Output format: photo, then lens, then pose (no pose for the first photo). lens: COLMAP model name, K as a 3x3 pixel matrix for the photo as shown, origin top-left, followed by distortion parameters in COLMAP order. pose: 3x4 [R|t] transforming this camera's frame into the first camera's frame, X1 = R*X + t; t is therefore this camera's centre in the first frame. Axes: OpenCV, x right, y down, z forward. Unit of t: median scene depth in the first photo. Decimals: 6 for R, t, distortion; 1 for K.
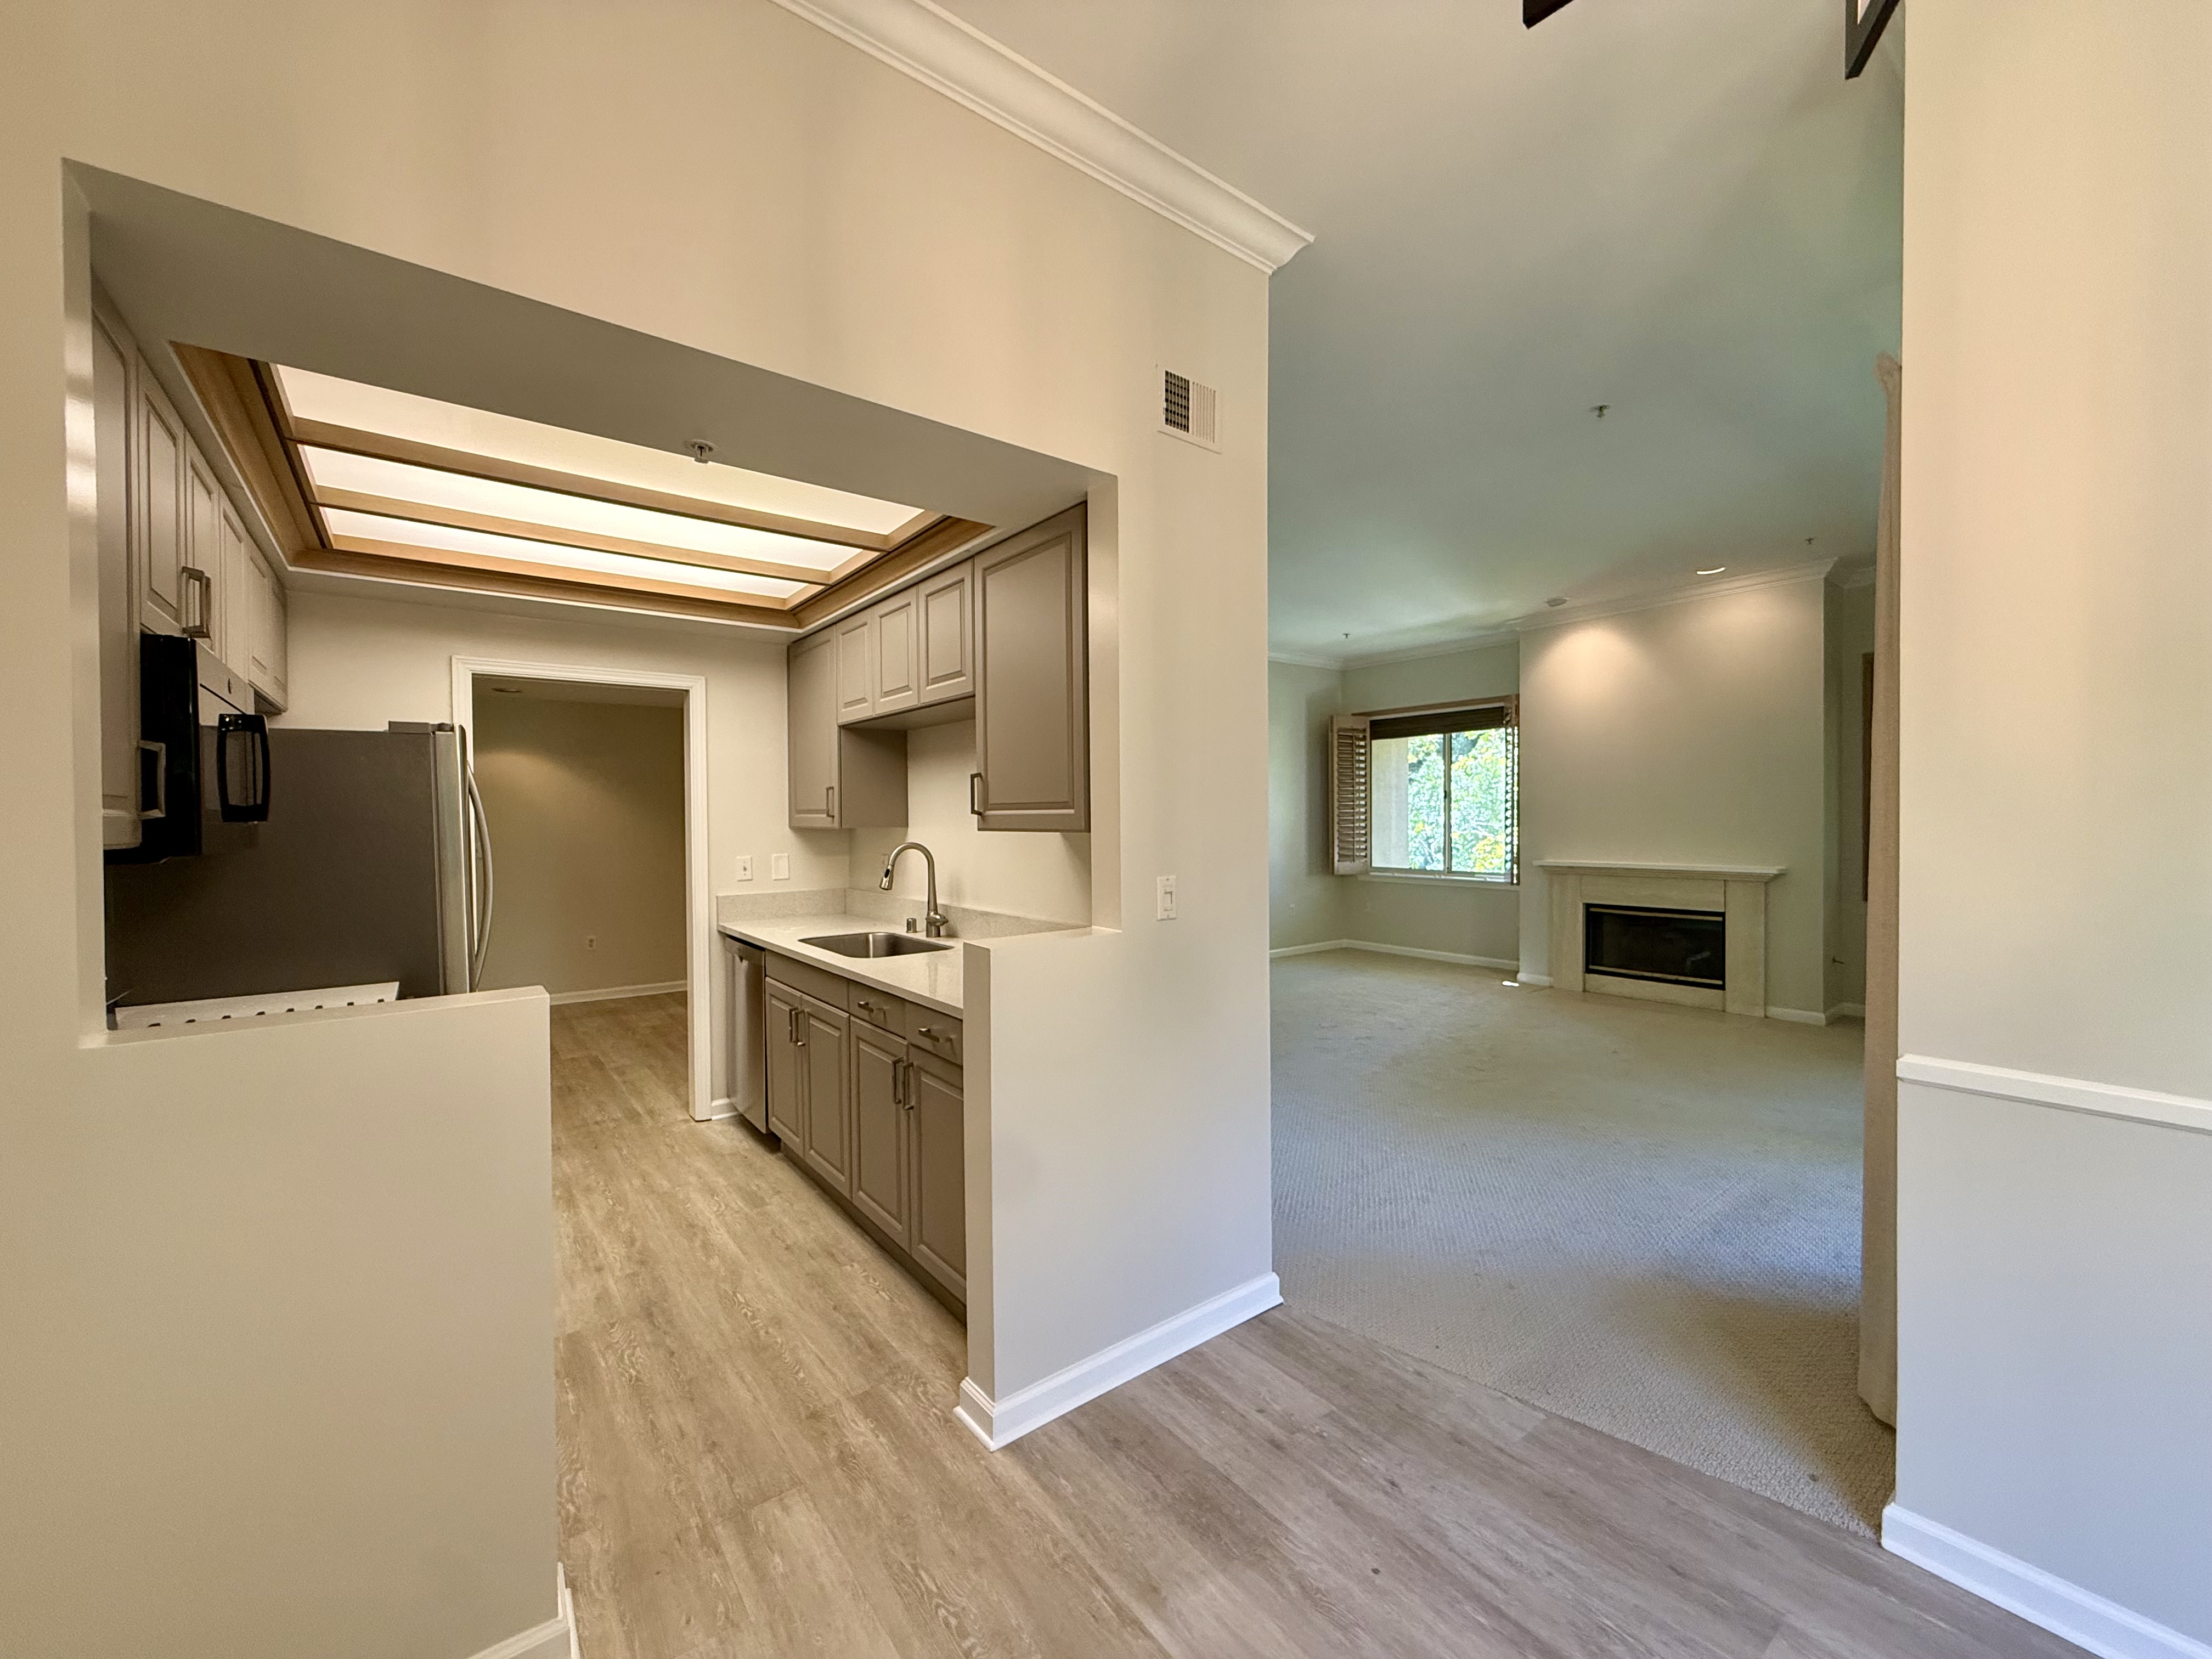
lens RADIAL K [[877.6, 0, 1102.4], [0, 877.6, 831.4], [0, 0, 1]] dist [-0.000136, -0.000047]
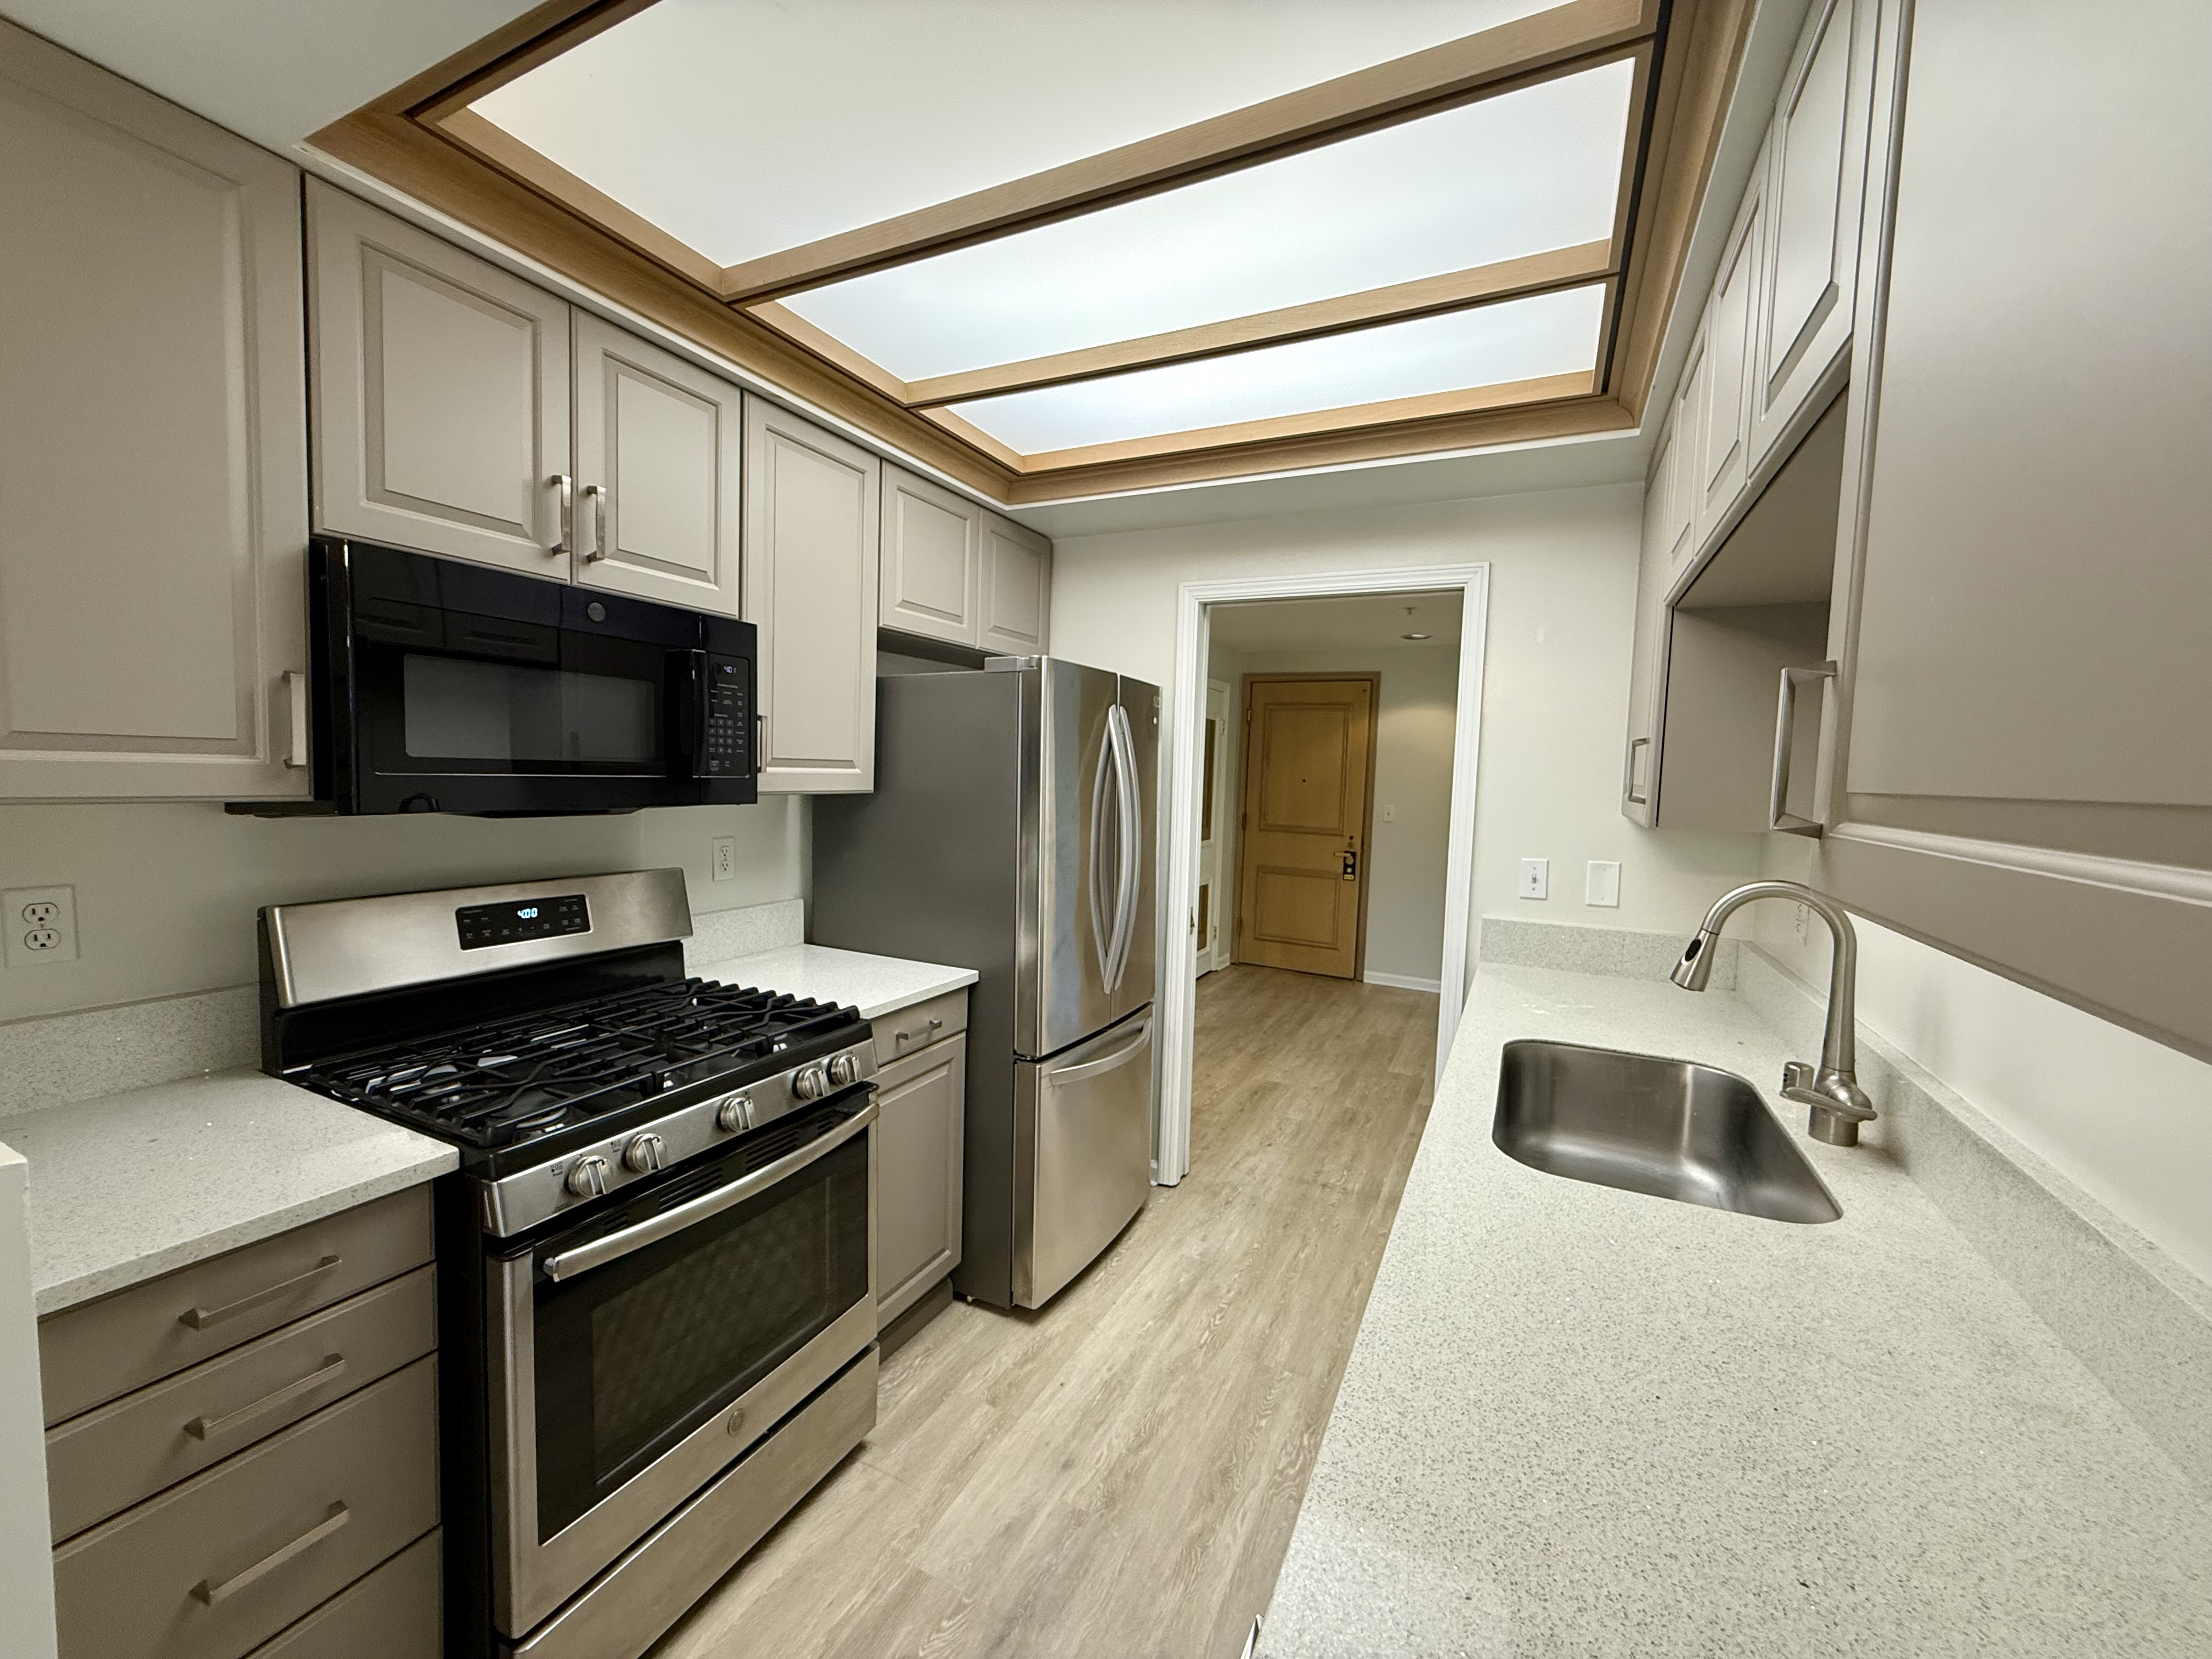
lens RADIAL K [[877.6, 0, 1099.2], [0, 877.6, 831.4], [0, 0, 1]] dist [-0.000136, -0.000047]
pose [[0.431058, 0.086170, -0.898200, -0.005623], [-0.046095, 0.996233, 0.073453, -0.025791], [0.901146, 0.009740, 0.433406, 0.627706]]
